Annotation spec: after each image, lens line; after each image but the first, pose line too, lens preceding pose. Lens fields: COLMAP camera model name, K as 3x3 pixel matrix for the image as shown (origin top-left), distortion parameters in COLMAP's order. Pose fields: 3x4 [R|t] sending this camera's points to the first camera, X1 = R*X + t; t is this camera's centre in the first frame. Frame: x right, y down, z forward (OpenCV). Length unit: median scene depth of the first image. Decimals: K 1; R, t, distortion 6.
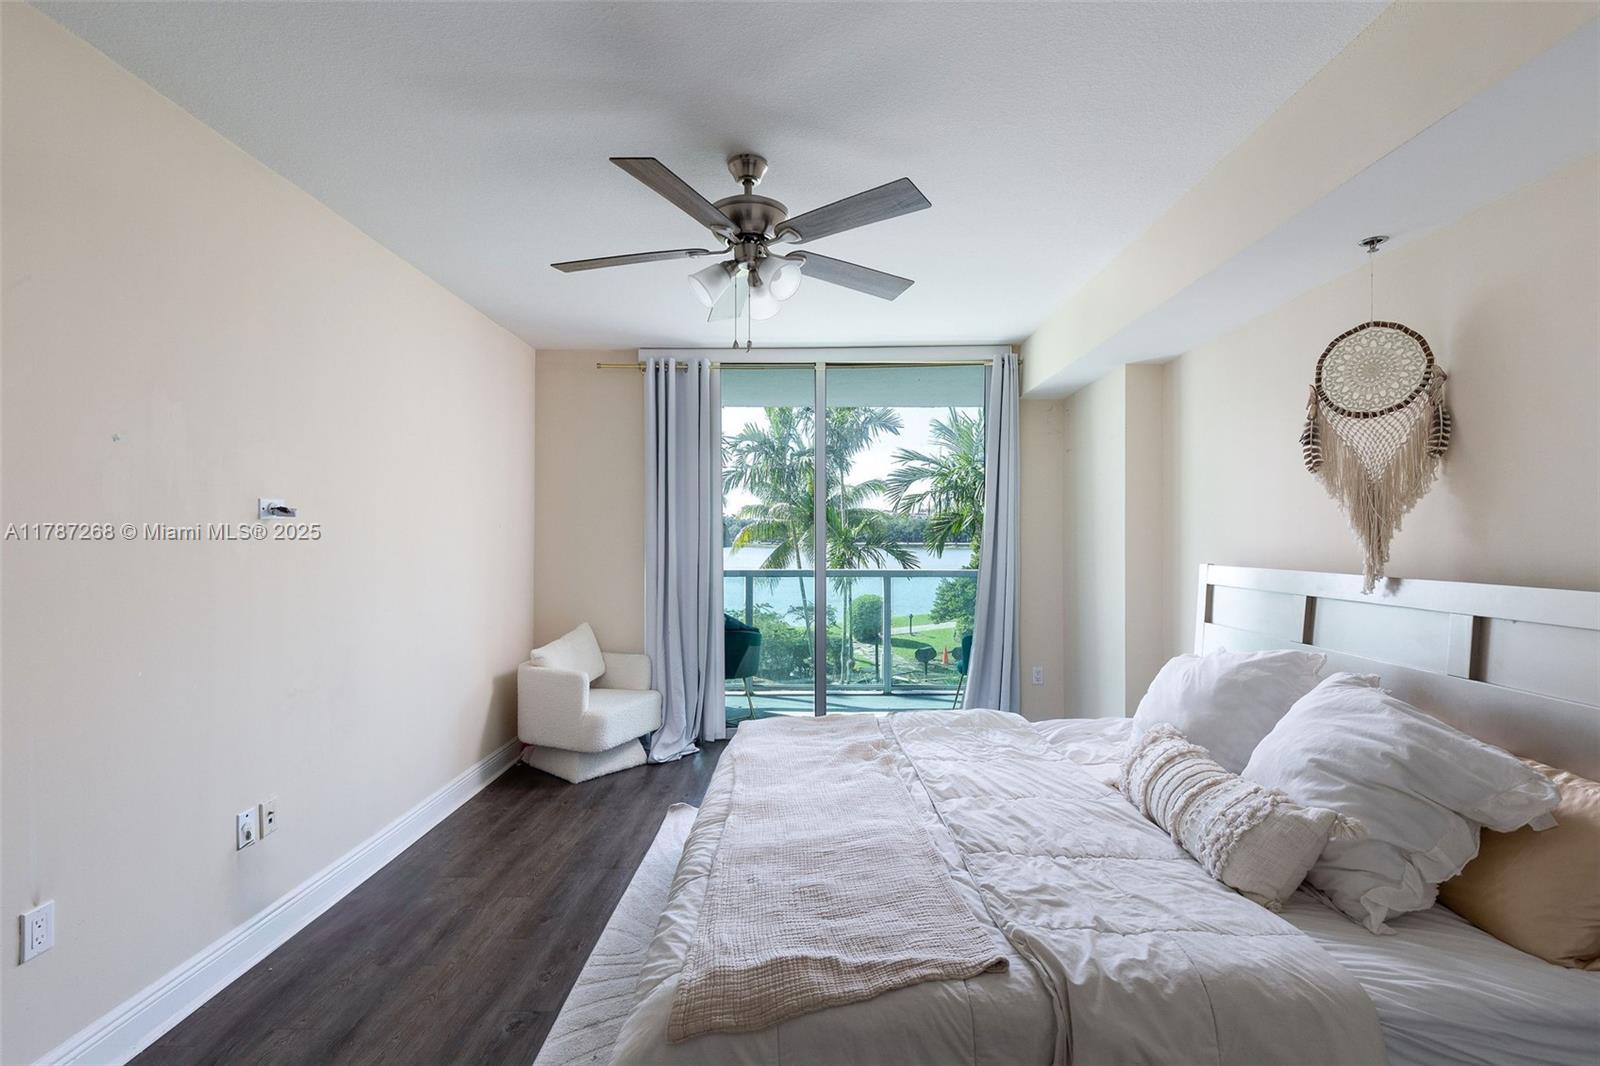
lens RADIAL K [[733.0, 0, 797.1], [0, 733.0, 535.8], [0, 0, 1]] dist [0.010170, -0.002611]
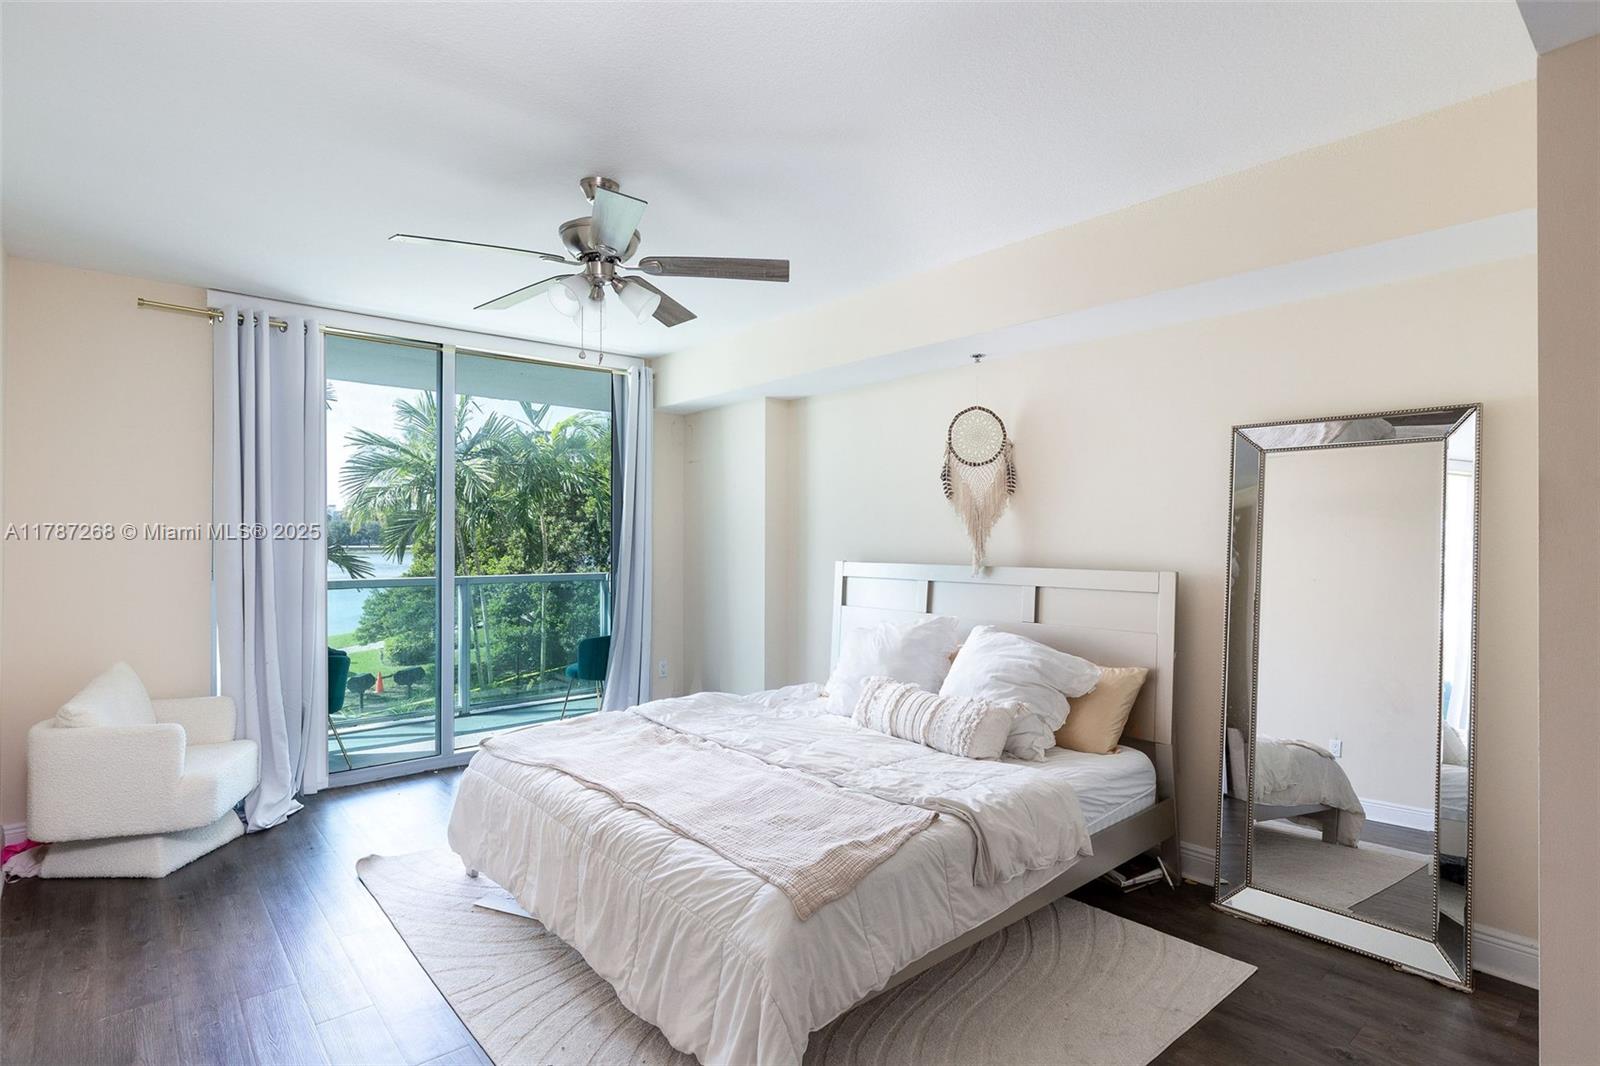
lens RADIAL K [[830.1, 0, 798.6], [0, 830.1, 536.9], [0, 0, 1]] dist [0.000415, -0.001039]
pose [[0.740089, 0.002484, 0.672505, -0.717298], [-0.002497, 0.999996, -0.000946, -0.005204], [-0.672505, -0.000979, 0.740092, -0.069271]]
